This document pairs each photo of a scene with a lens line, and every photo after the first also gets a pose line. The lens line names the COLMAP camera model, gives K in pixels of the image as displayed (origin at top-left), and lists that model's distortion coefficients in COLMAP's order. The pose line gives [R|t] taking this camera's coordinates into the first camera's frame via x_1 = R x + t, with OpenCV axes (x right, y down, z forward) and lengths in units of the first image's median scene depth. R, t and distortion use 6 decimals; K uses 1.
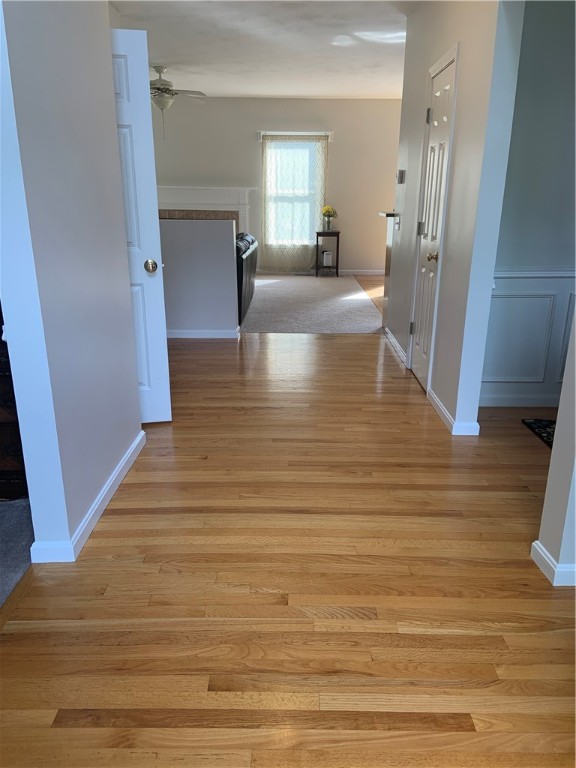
lens RADIAL K [[585.3, 0, 288.0], [0, 585.3, 384.0], [0, 0, 1]] dist [0.051358, -0.002299]
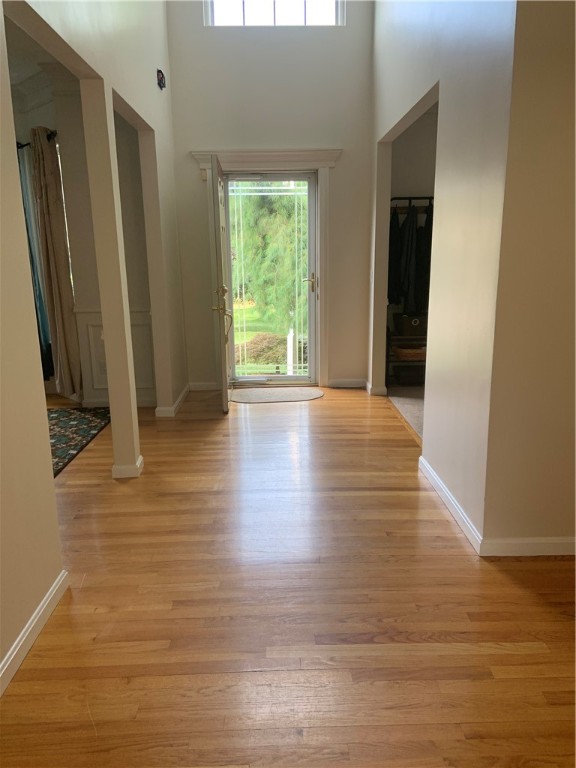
lens RADIAL K [[585.3, 0, 288.0], [0, 585.3, 384.0], [0, 0, 1]] dist [0.051358, -0.002299]
pose [[-0.999495, 0.014212, -0.028432, 0.033873], [-0.002278, 0.860159, 0.510021, -0.492407], [0.031705, 0.509828, -0.859692, 1.524729]]
